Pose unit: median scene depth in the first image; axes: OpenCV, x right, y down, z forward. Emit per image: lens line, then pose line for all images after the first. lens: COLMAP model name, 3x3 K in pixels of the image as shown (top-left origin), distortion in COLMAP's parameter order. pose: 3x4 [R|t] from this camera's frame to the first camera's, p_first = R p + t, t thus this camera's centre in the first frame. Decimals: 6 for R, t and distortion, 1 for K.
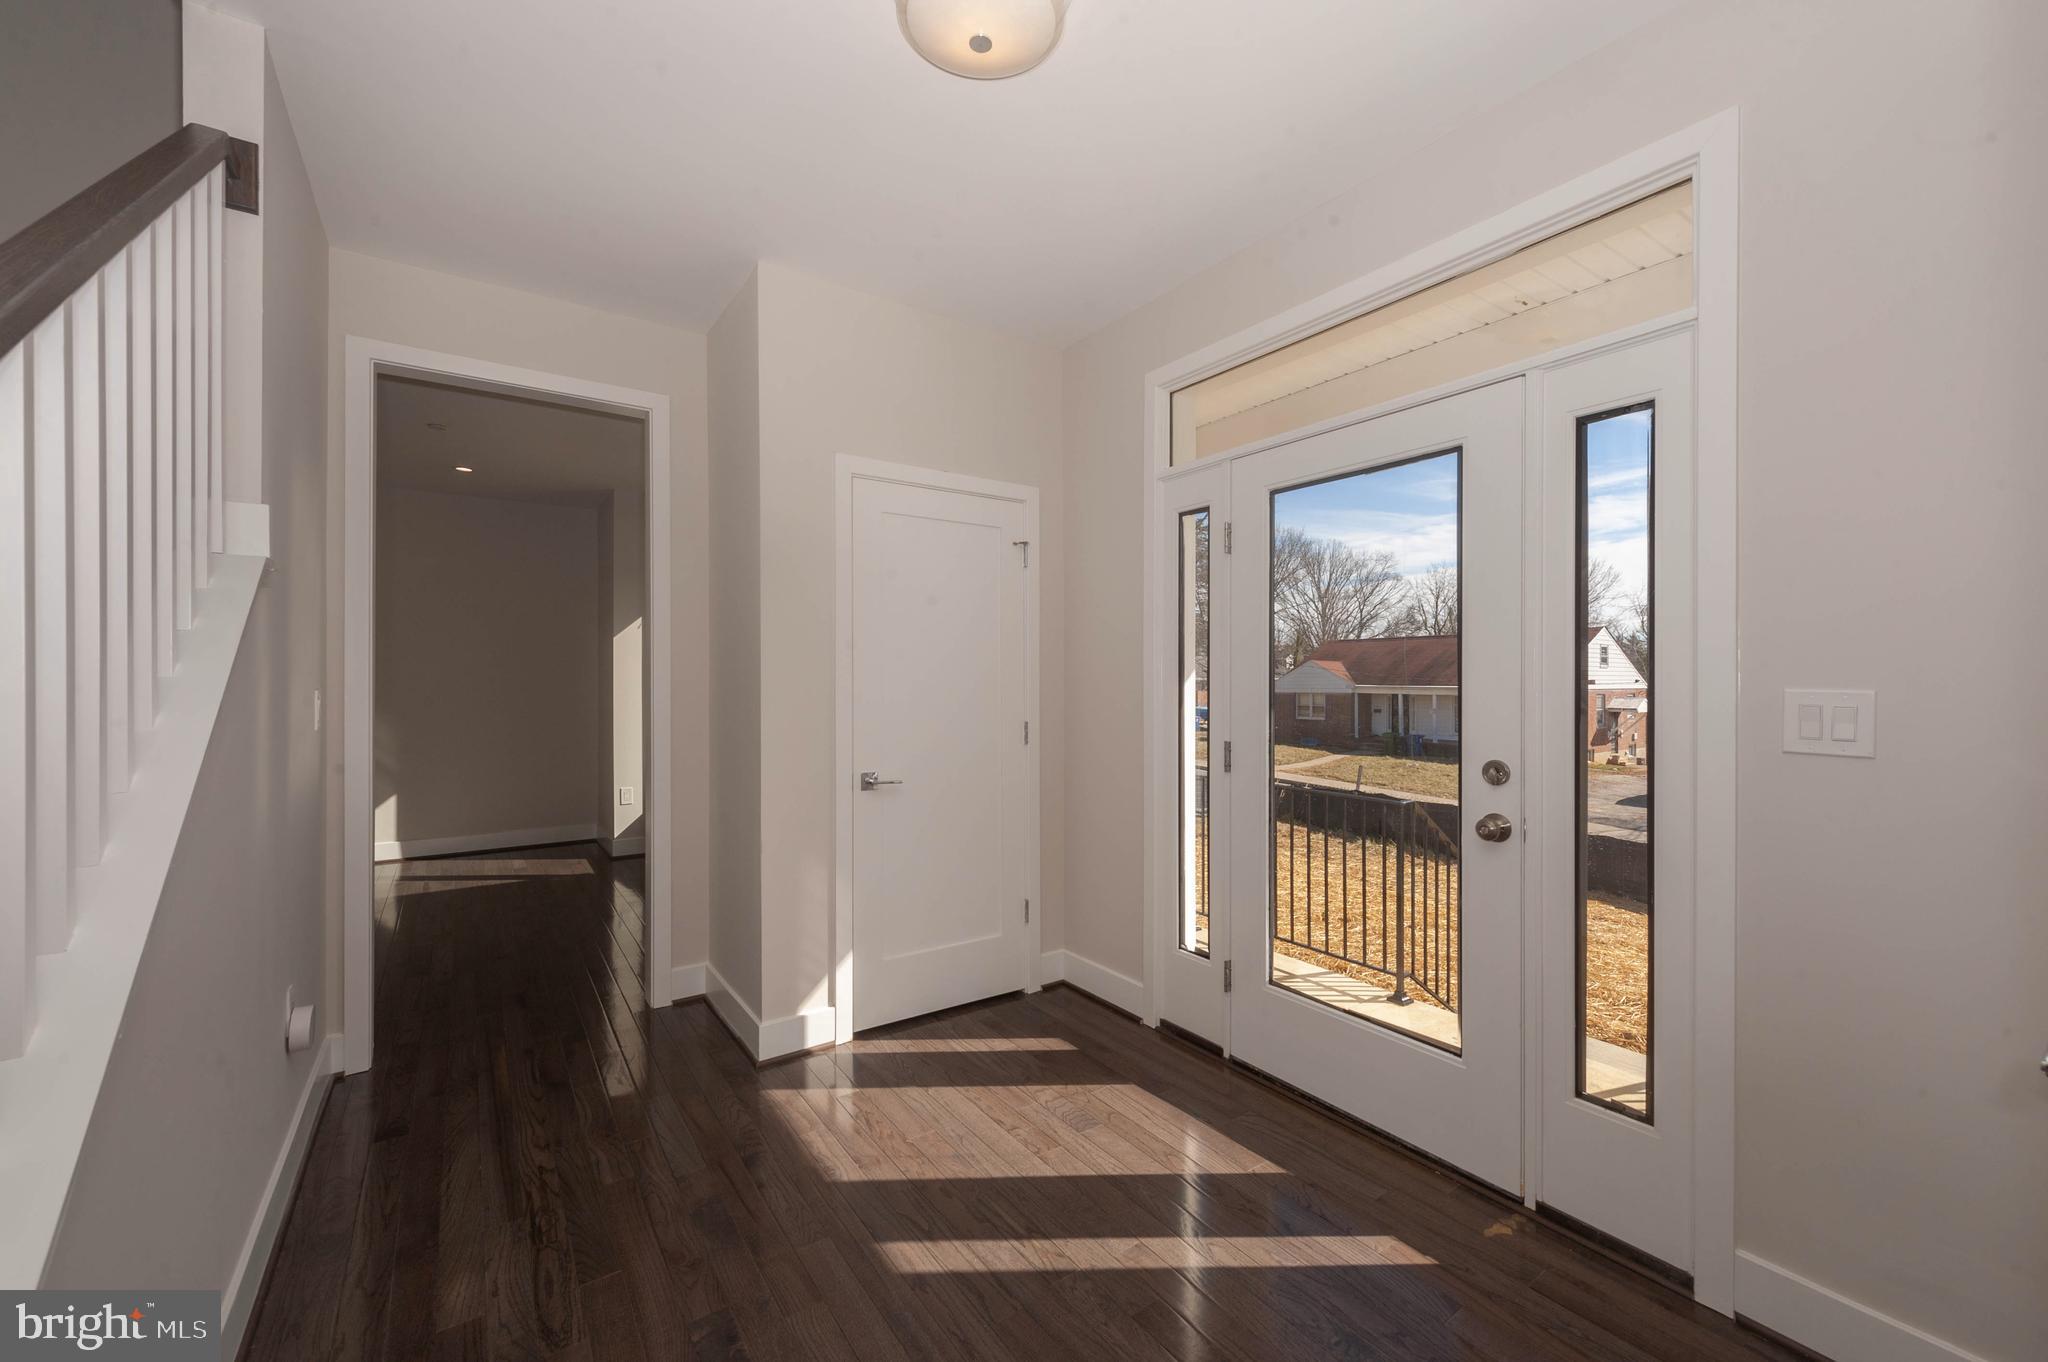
lens RADIAL K [[814.1, 0, 1022.9], [0, 814.1, 685.7], [0, 0, 1]] dist [0.003929, -0.000337]
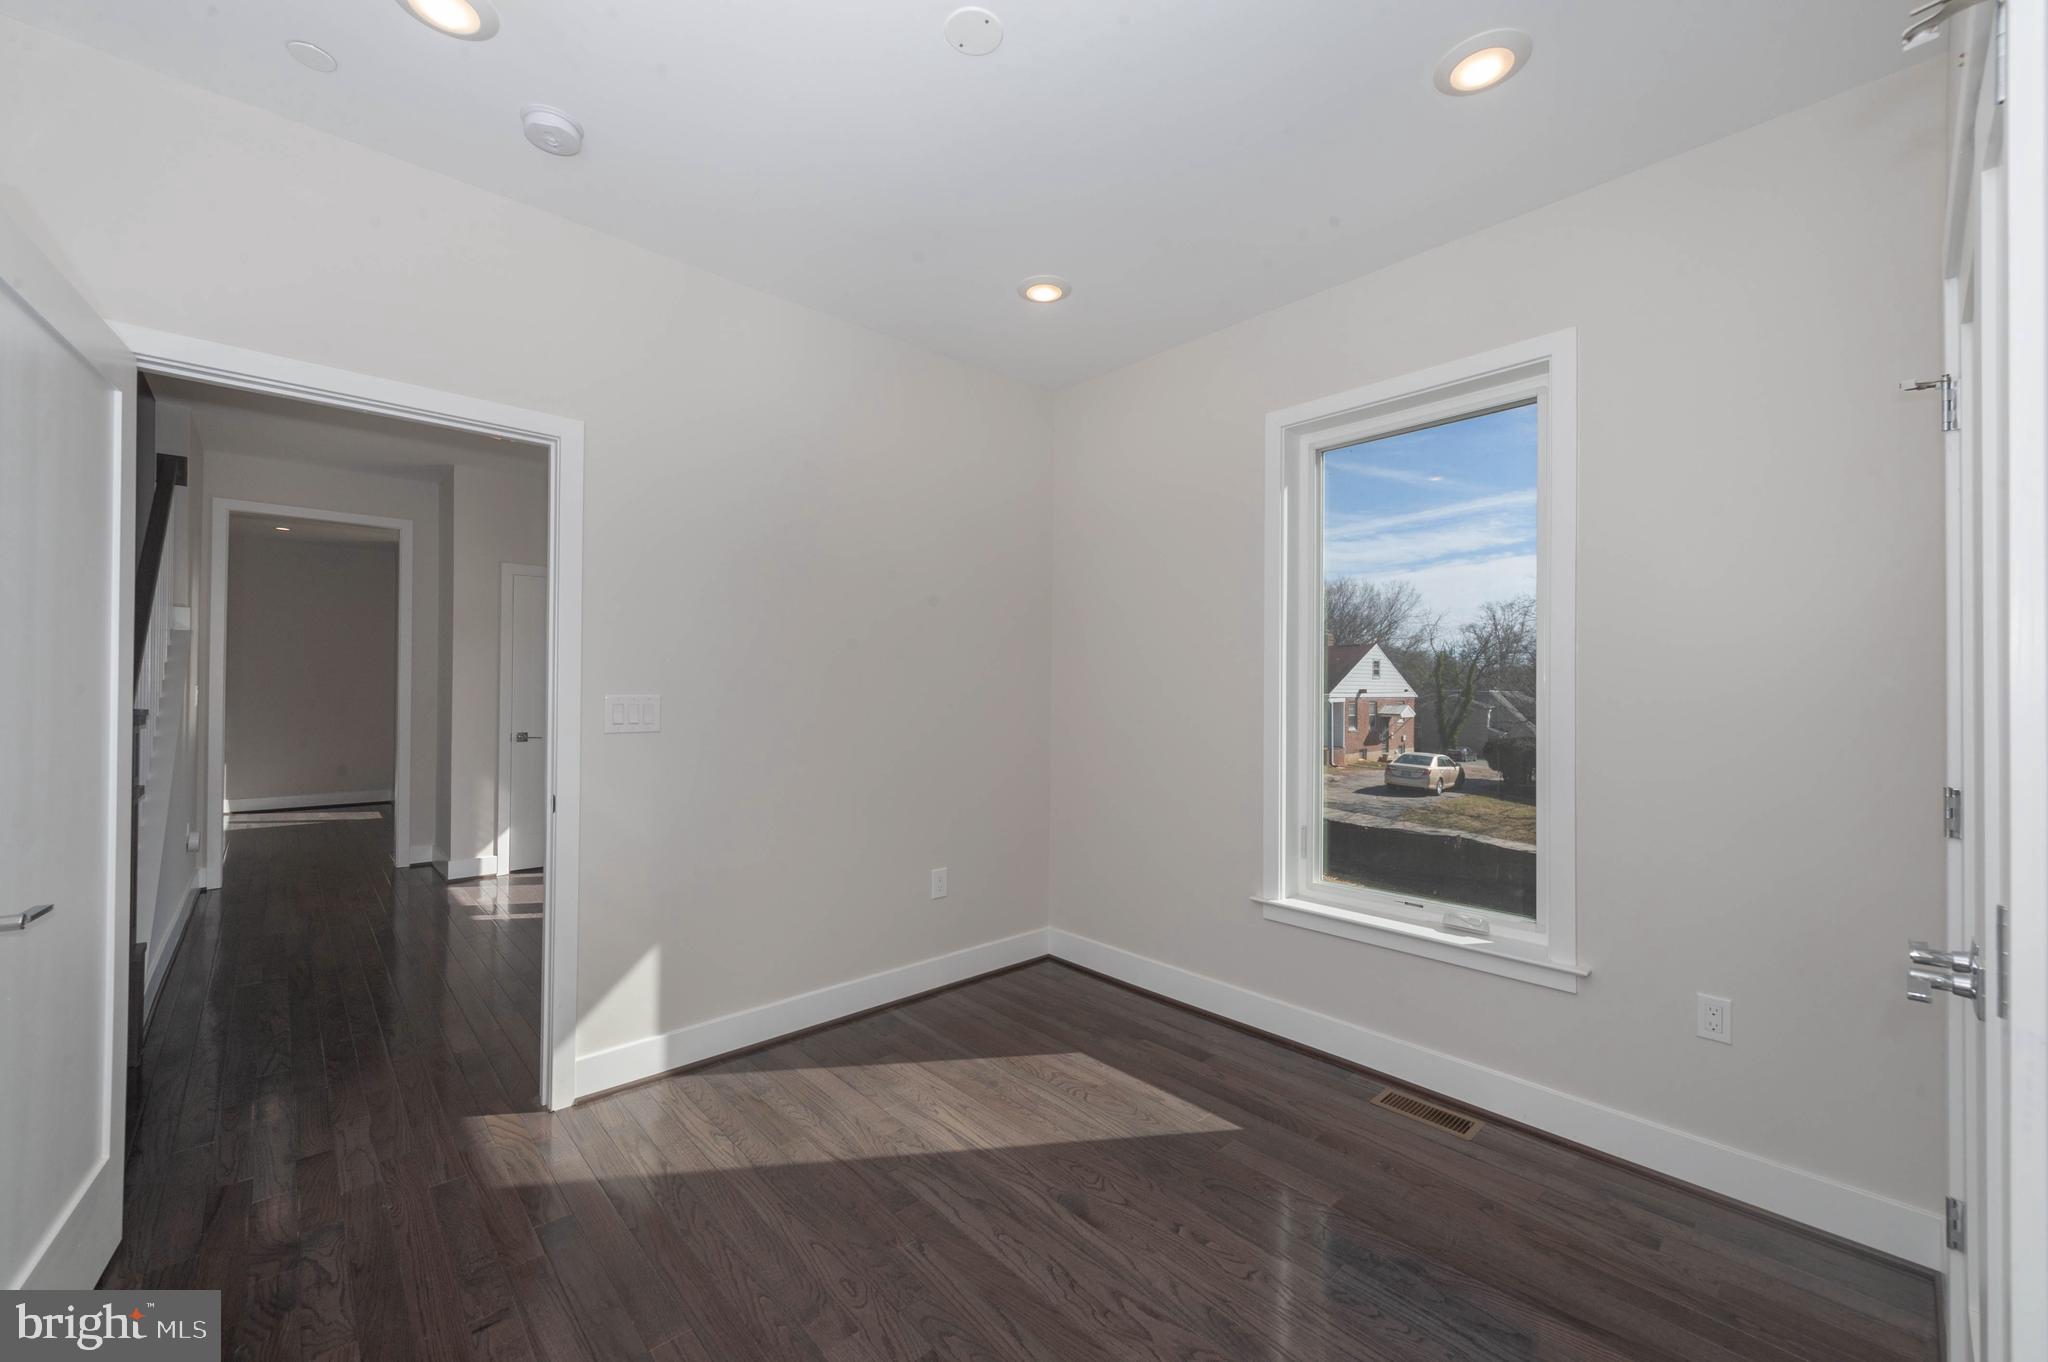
lens RADIAL K [[814.1, 0, 1024.1], [0, 814.1, 680.1], [0, 0, 1]] dist [0.003929, -0.000337]
pose [[0.990648, 0.007244, 0.136246, 0.369104], [-0.005141, 0.999862, -0.015783, 0.005617], [-0.136342, 0.014935, 0.990549, -0.536214]]
